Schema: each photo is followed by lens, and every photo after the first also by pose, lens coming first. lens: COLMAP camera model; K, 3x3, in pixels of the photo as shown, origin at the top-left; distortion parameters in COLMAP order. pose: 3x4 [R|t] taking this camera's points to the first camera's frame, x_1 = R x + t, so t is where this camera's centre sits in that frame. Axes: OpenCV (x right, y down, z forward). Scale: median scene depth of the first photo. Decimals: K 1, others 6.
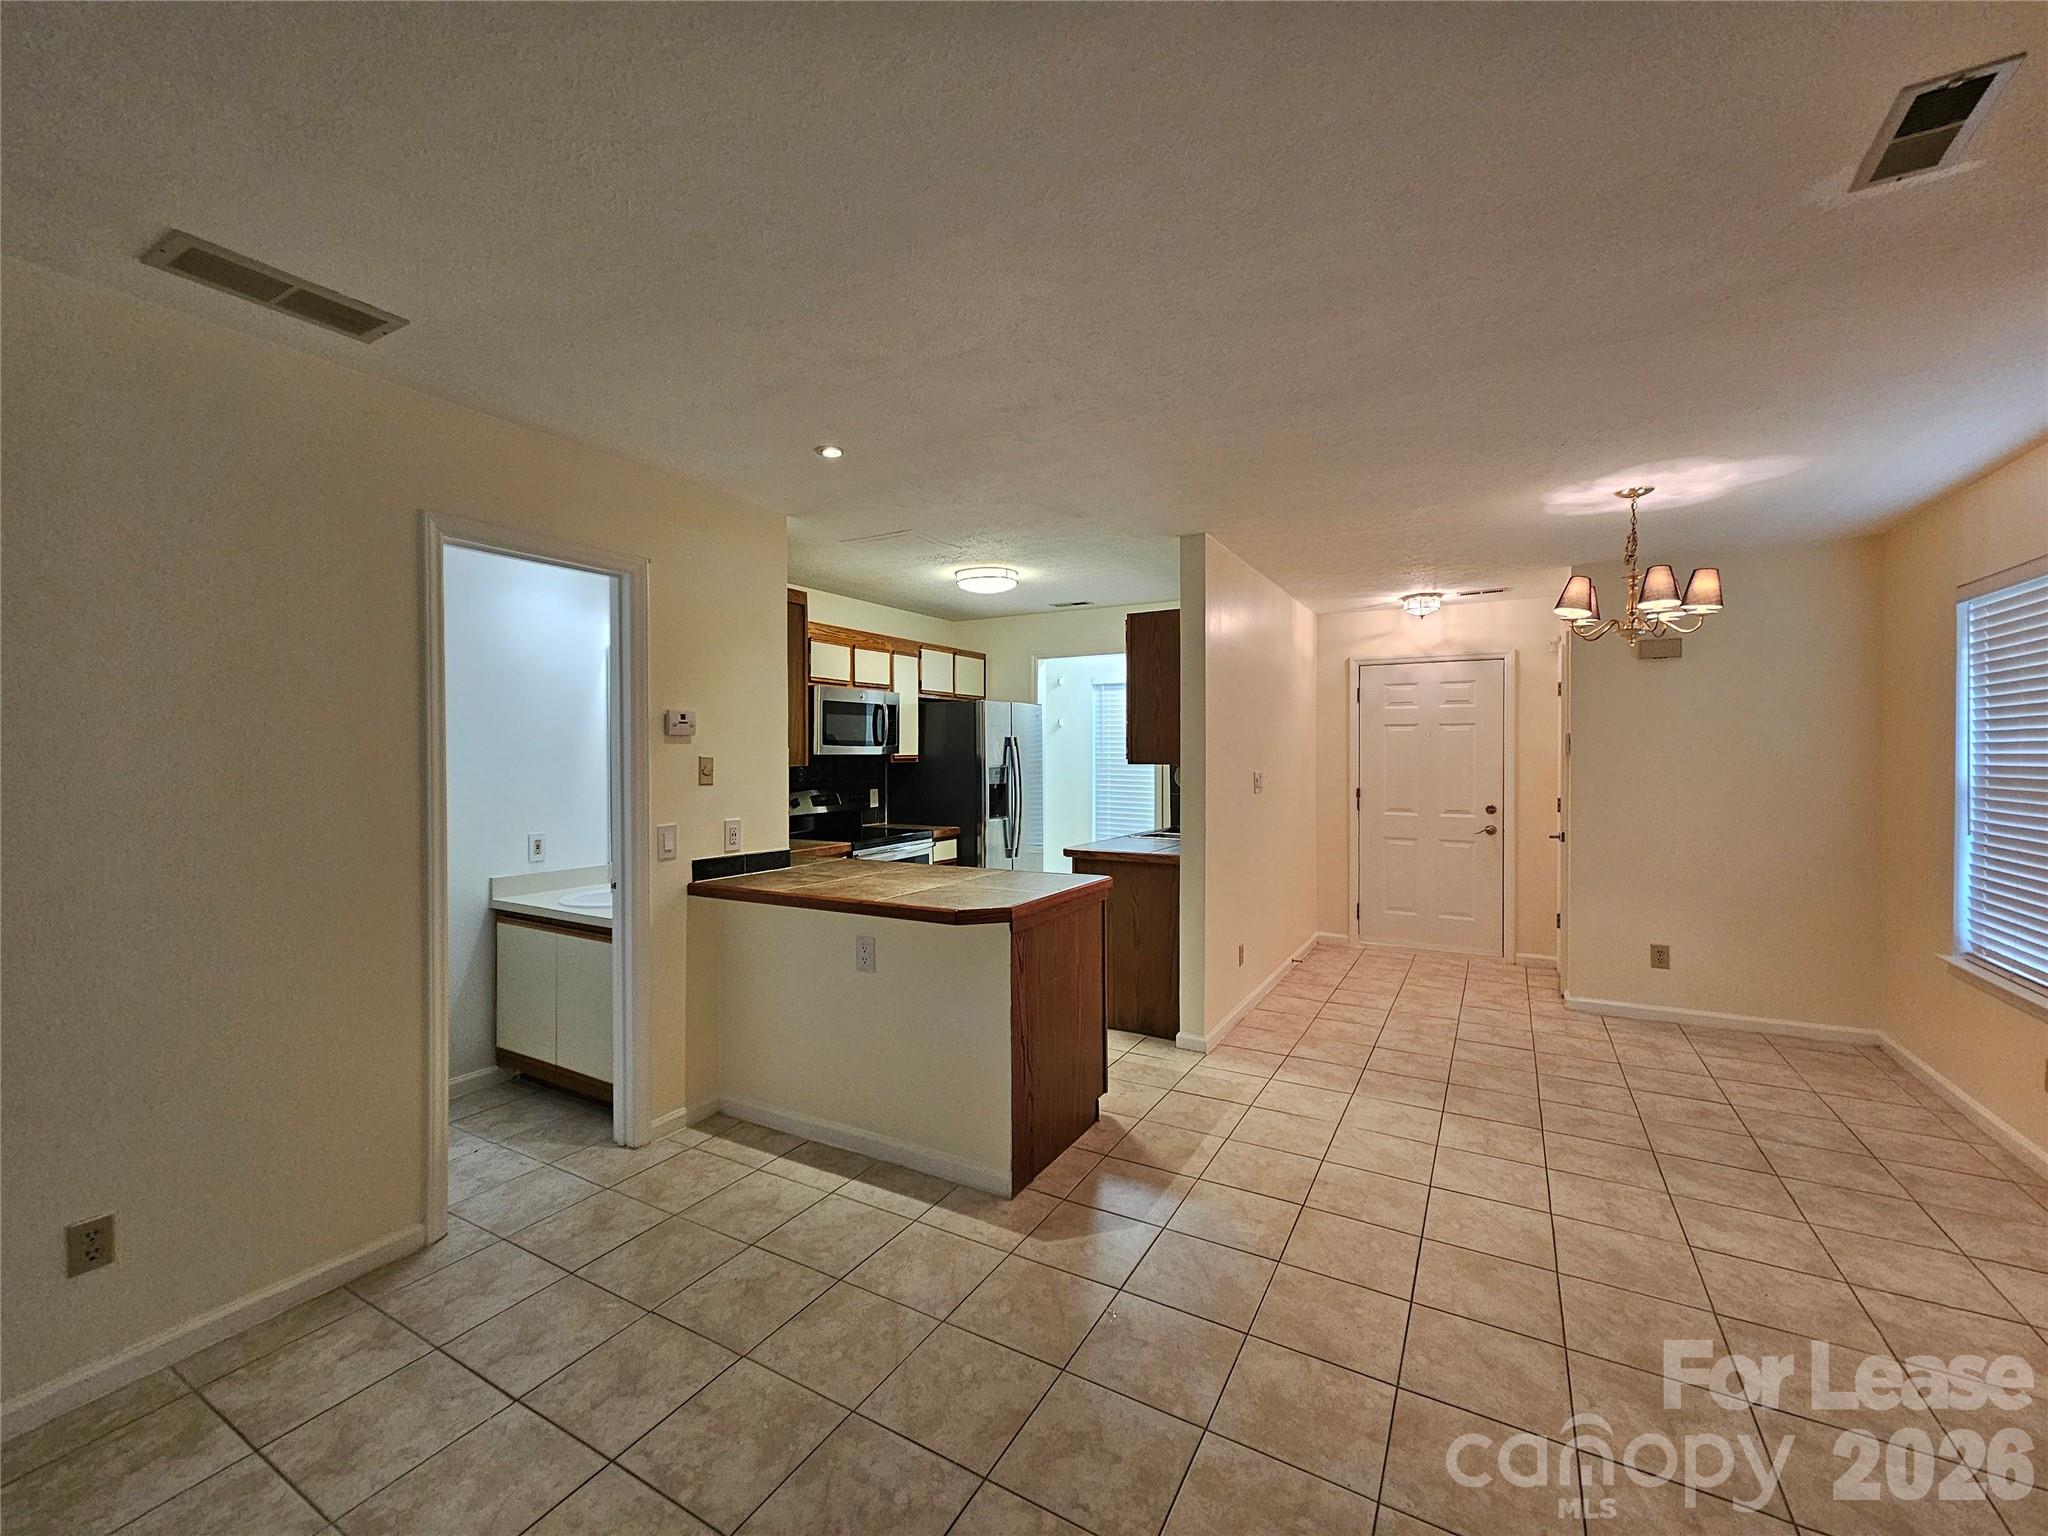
lens RADIAL K [[842.4, 0, 1010.0], [0, 842.4, 759.5], [0, 0, 1]] dist [0.003859, -0.001219]
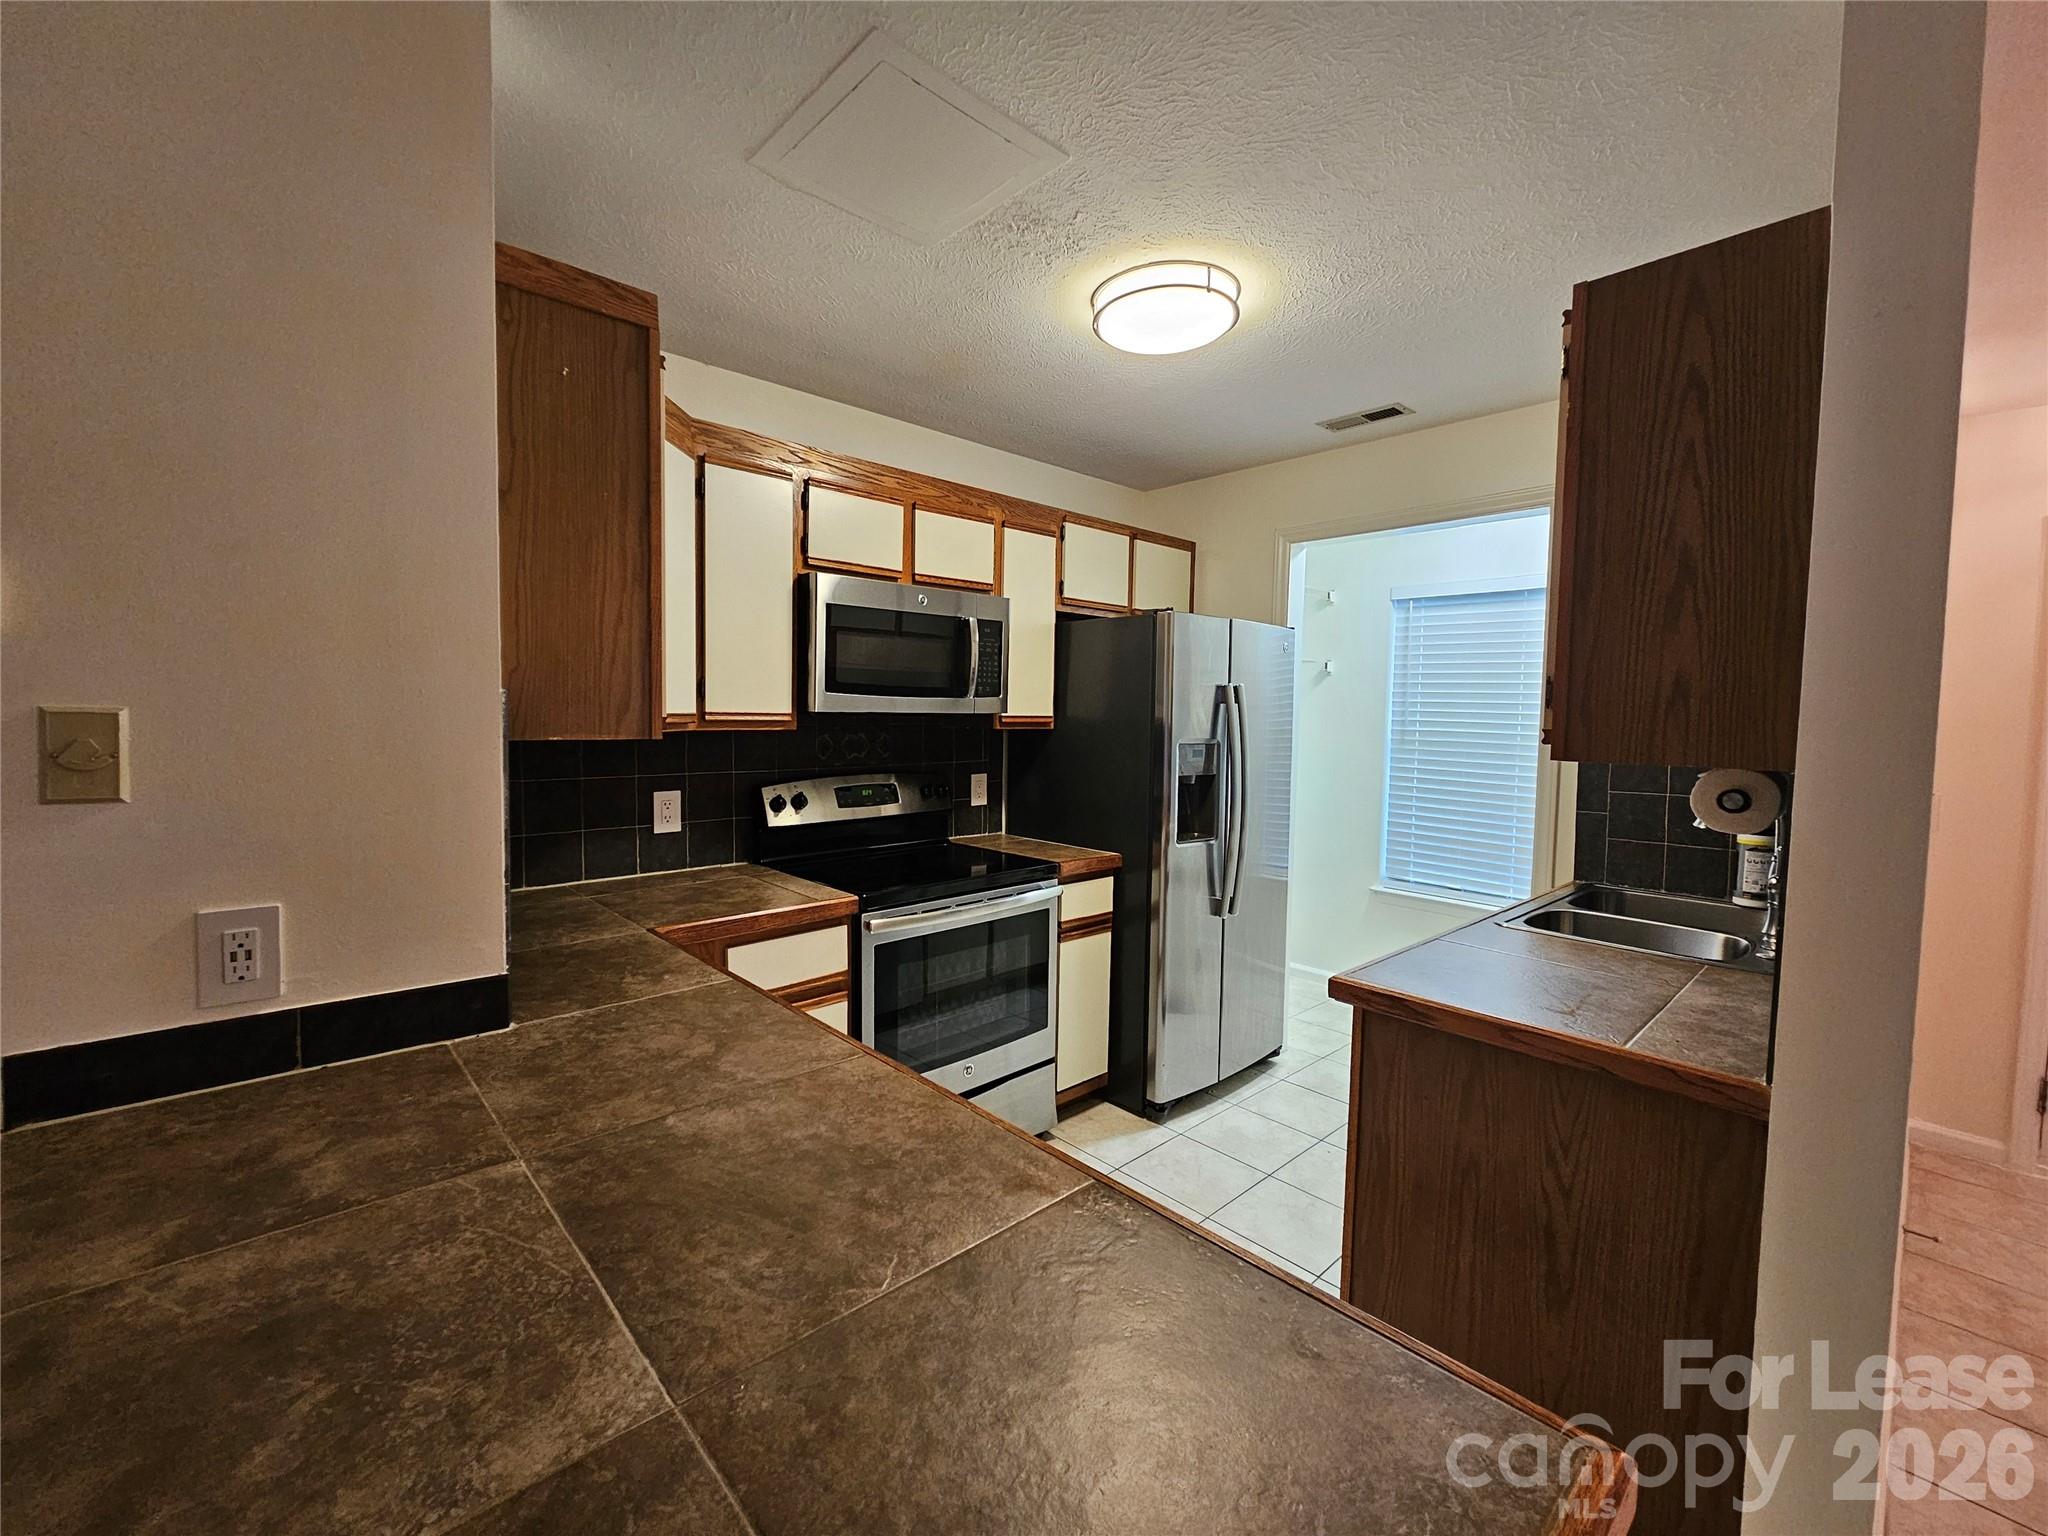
lens RADIAL K [[842.4, 0, 1010.4], [0, 842.4, 759.3], [0, 0, 1]] dist [0.003859, -0.001219]
pose [[0.955716, 0.036216, -0.292052, 0.029464], [-0.022229, 0.998448, 0.051071, -0.005364], [0.293448, -0.042318, 0.955038, 0.515661]]
